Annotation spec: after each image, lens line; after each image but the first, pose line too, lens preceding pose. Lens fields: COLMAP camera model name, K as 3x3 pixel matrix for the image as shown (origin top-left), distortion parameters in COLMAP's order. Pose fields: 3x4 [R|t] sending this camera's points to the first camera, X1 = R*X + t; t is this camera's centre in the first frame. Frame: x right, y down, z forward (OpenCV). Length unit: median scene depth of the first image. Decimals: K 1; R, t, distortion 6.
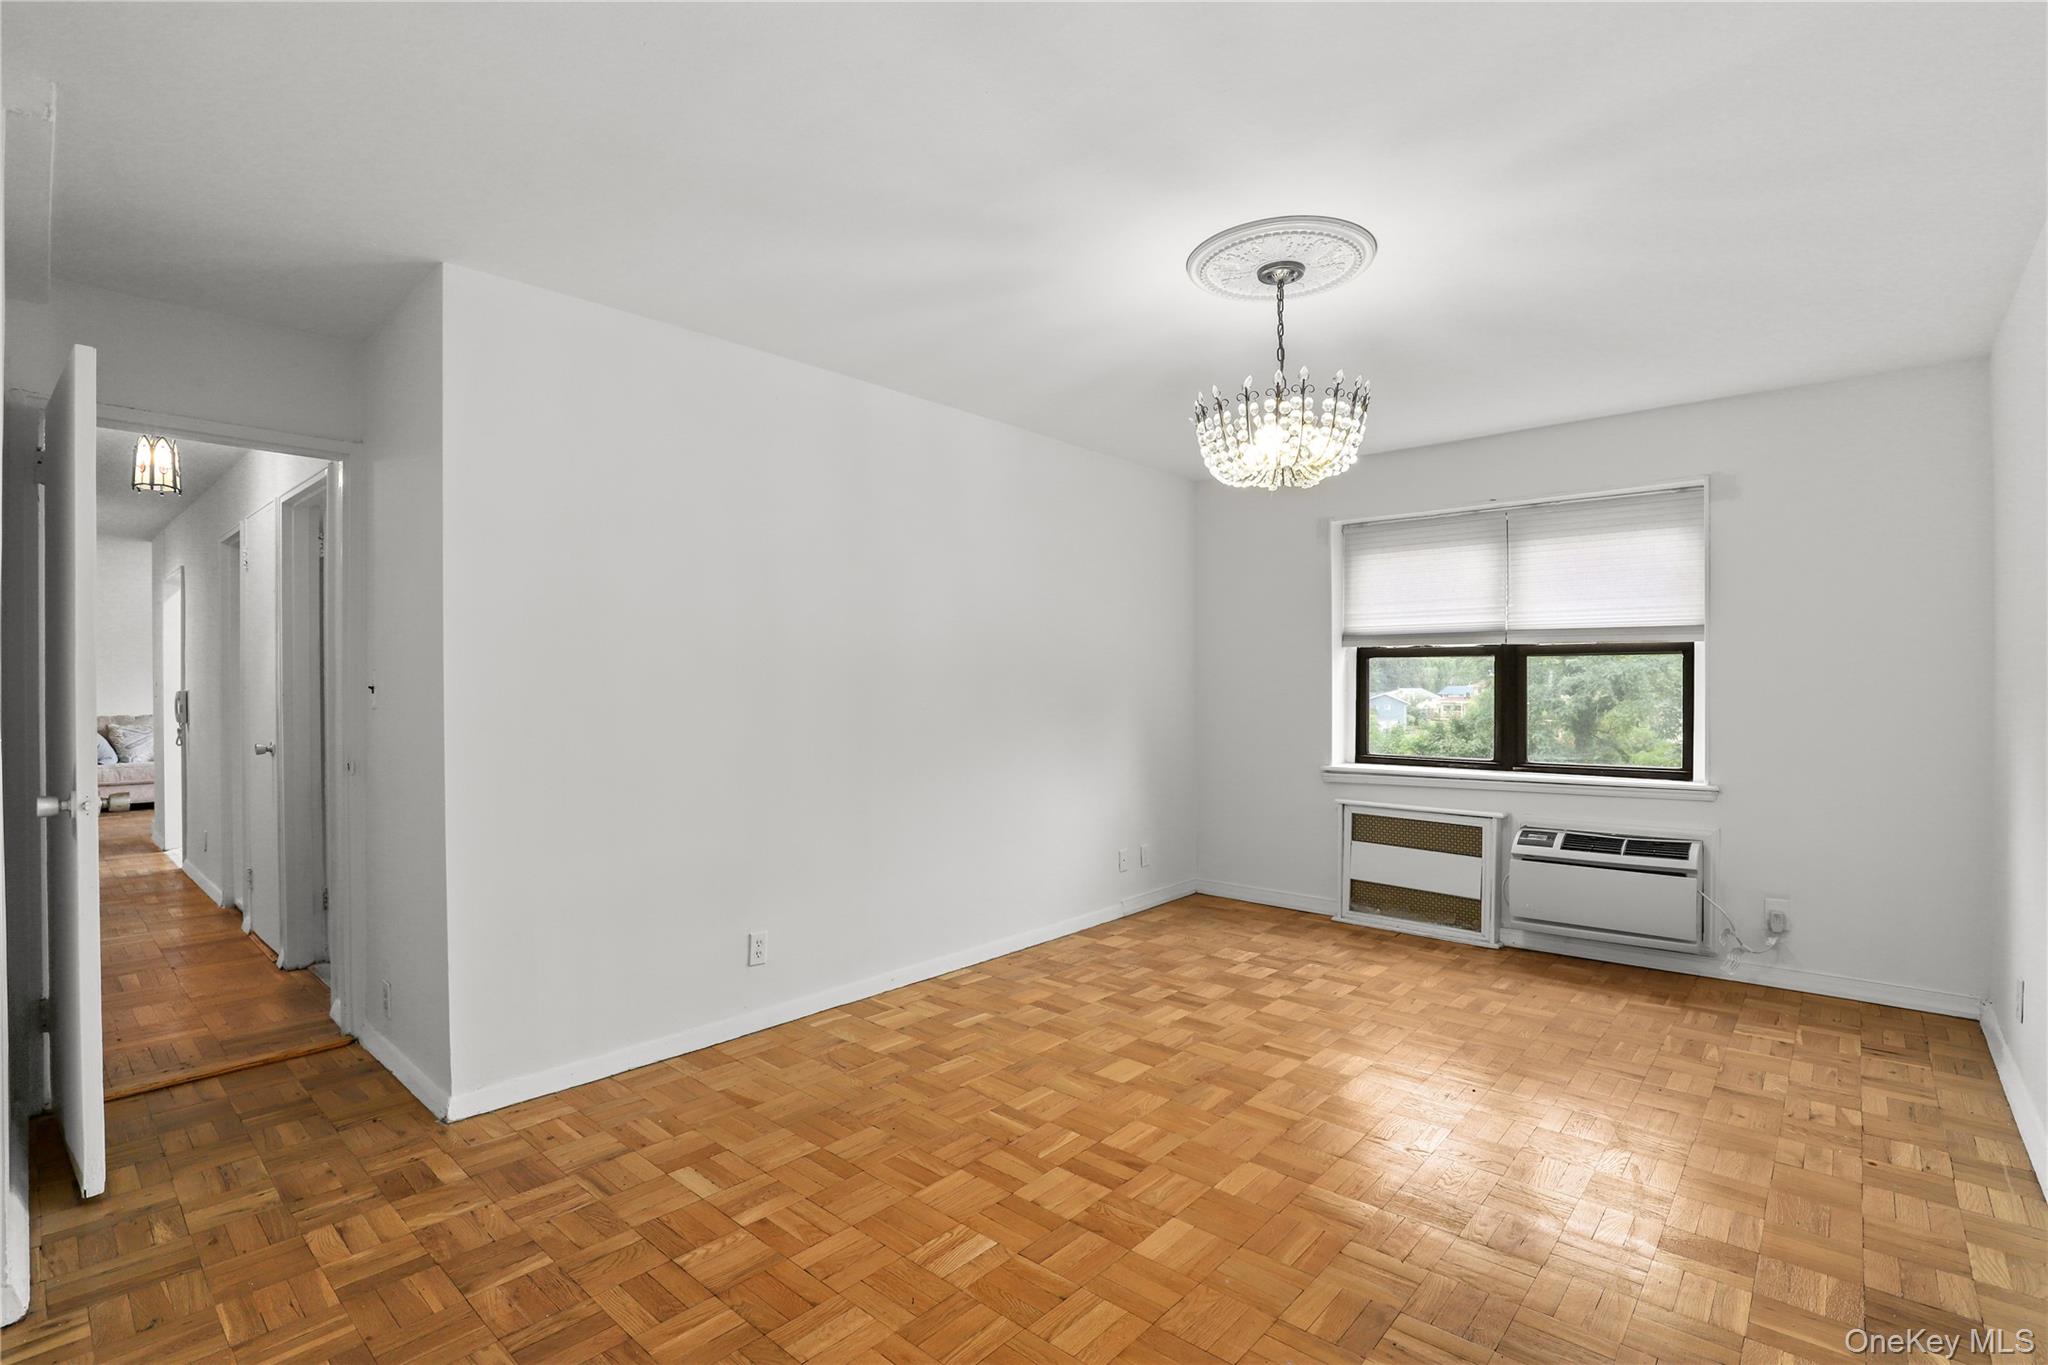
lens RADIAL K [[957.0, 0, 1016.5], [0, 957.0, 691.4], [0, 0, 1]] dist [-0.010771, 0.000137]
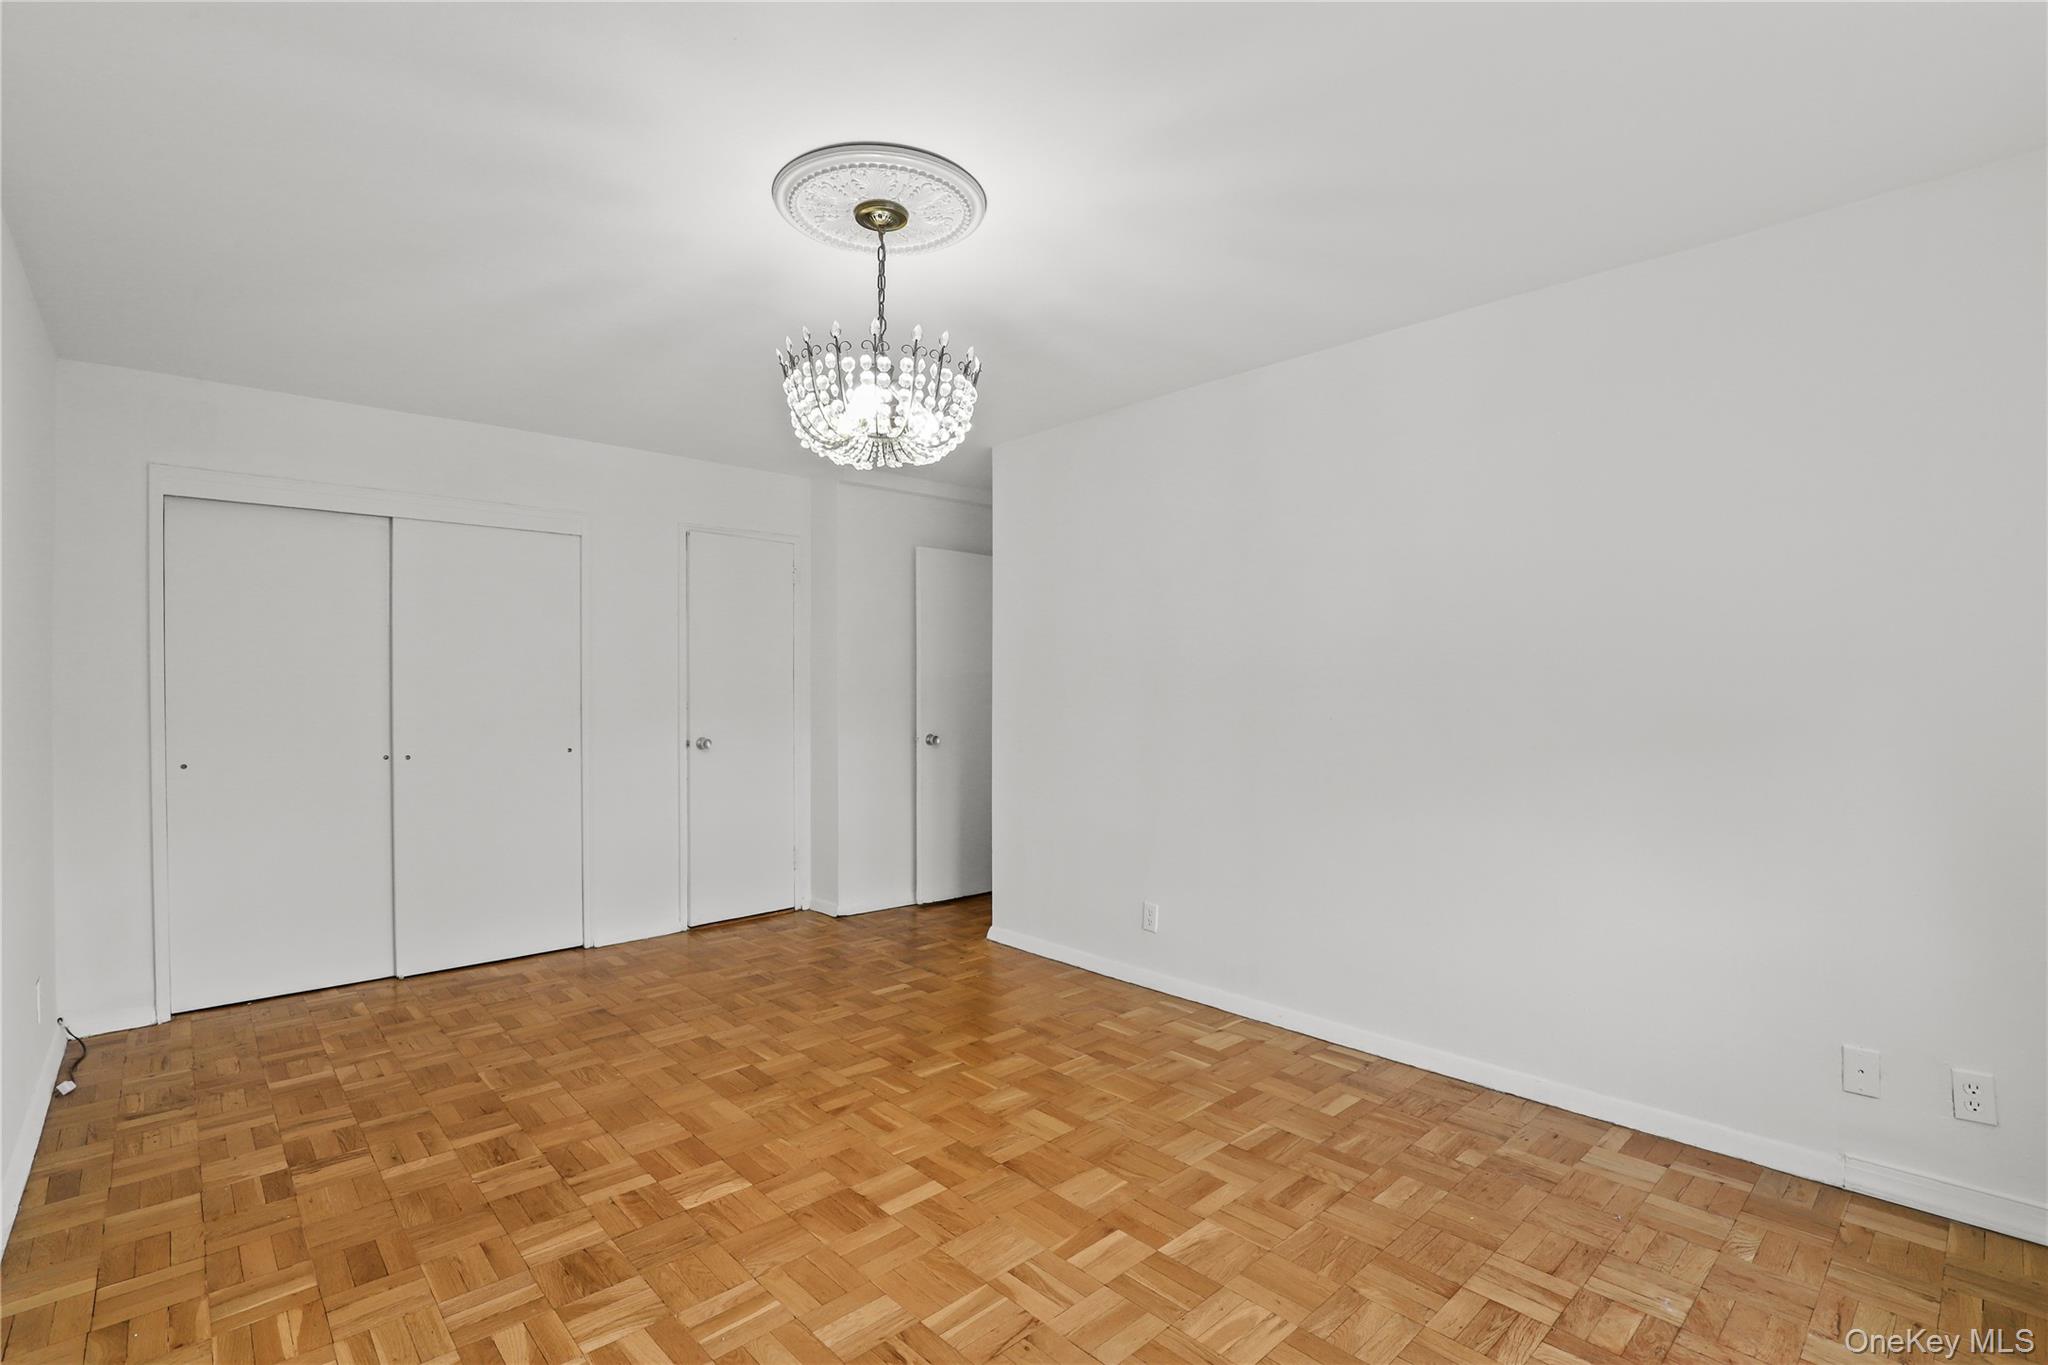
lens RADIAL K [[957.0, 0, 1016.5], [0, 957.0, 691.4], [0, 0, 1]] dist [-0.010771, 0.000137]
pose [[-0.107603, 0.004963, -0.994182, 0.711937], [-0.000037, 0.999988, 0.004996, -0.005783], [0.994194, 0.000575, -0.107601, 0.772933]]
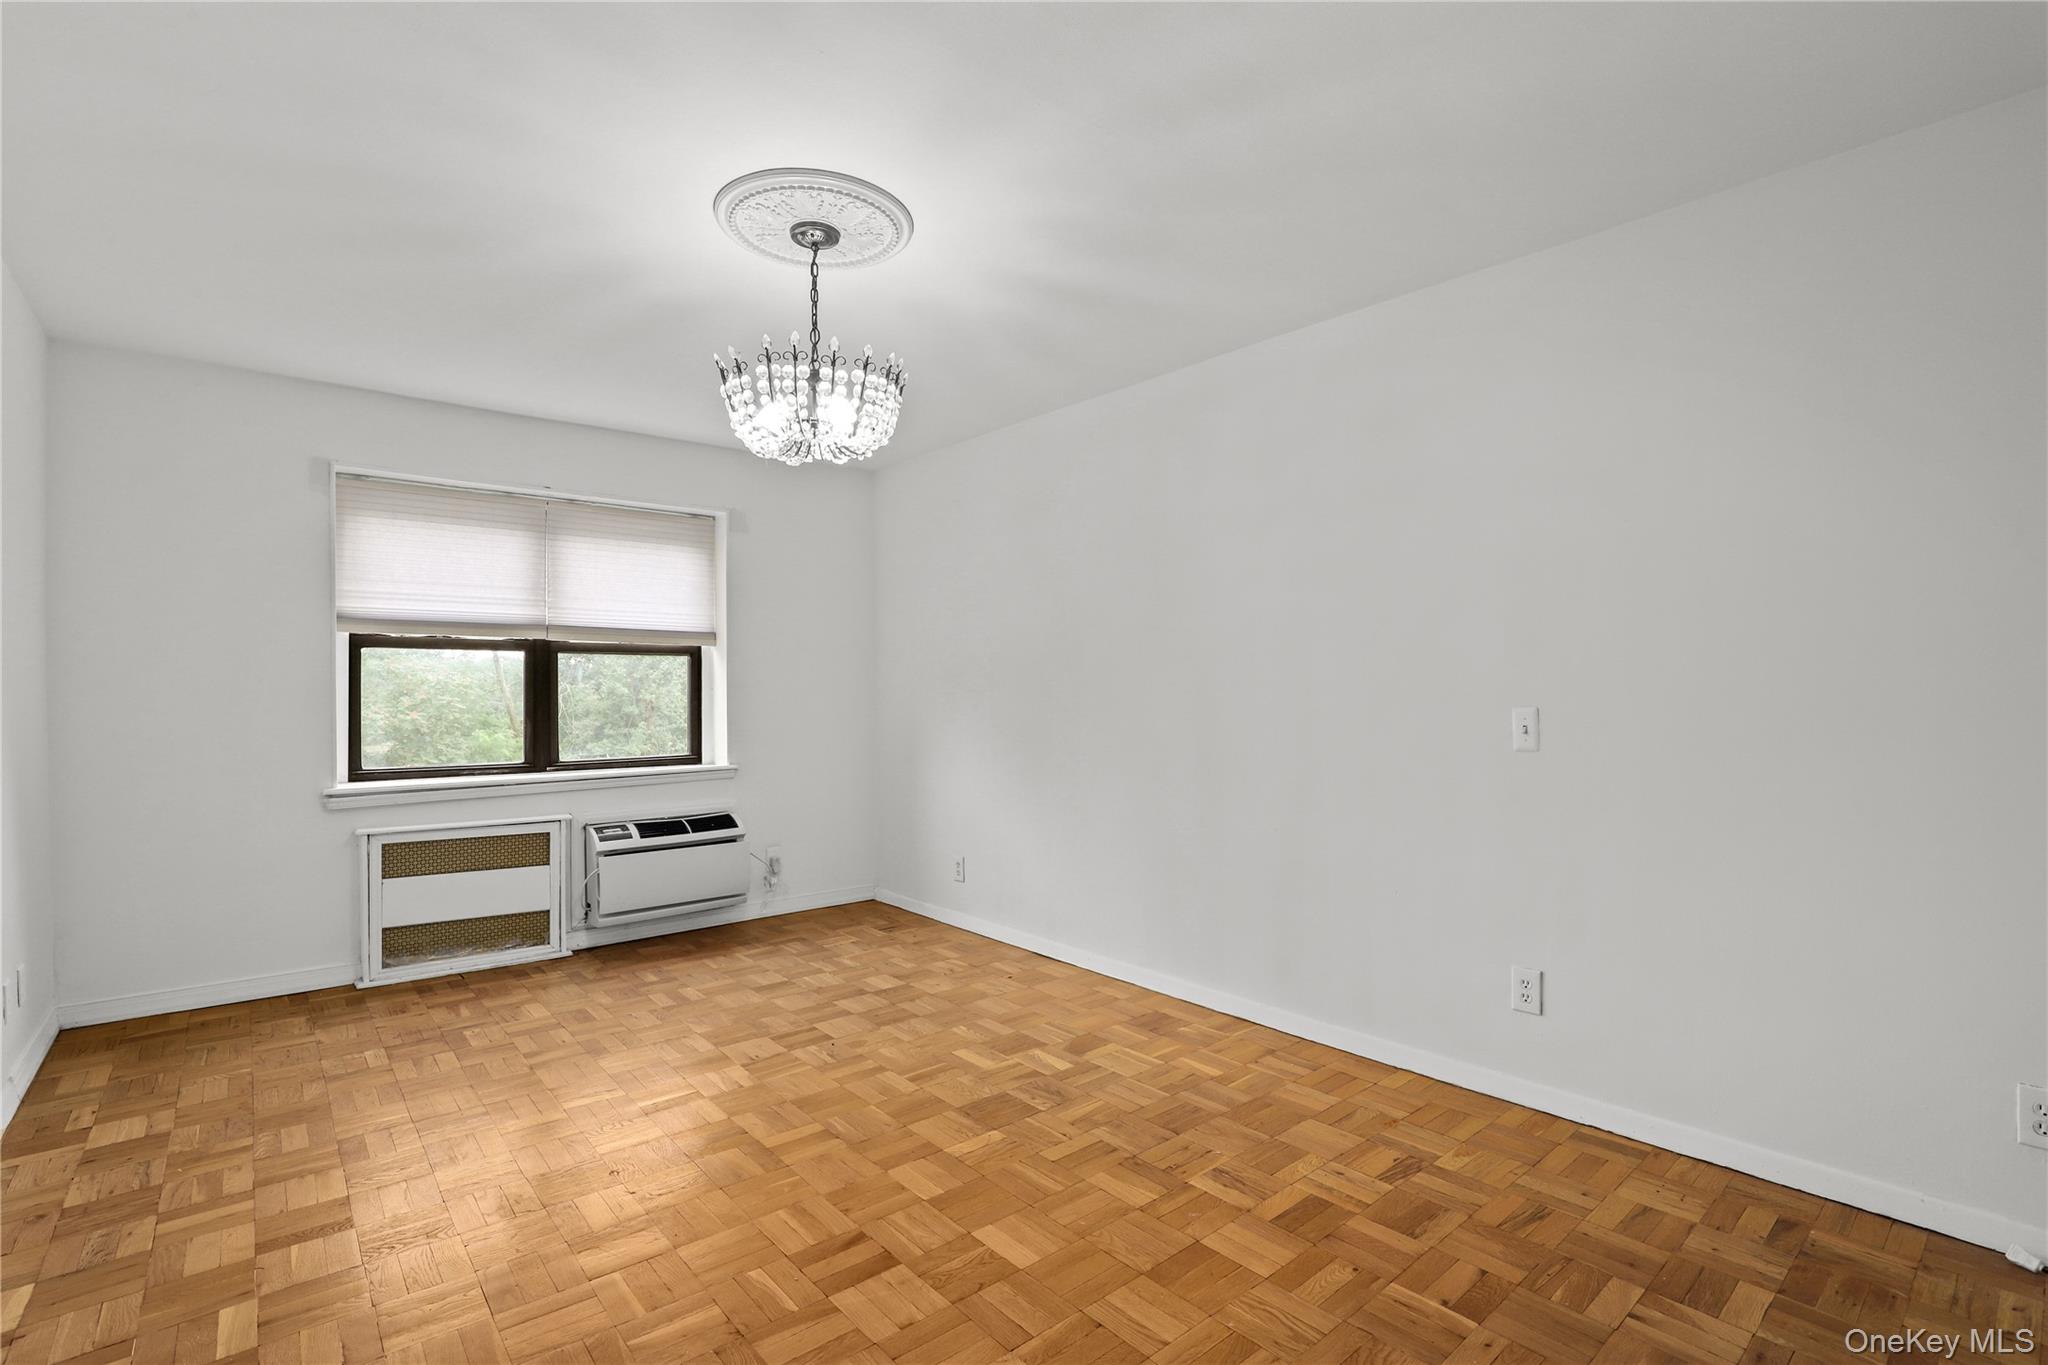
lens RADIAL K [[957.0, 0, 1016.5], [0, 957.0, 691.4], [0, 0, 1]] dist [-0.010771, 0.000137]
pose [[0.146742, 0.001482, 0.989174, -0.395759], [0.010356, 0.999942, -0.003035, 0.011407], [-0.989121, 0.010690, 0.146718, 0.424780]]
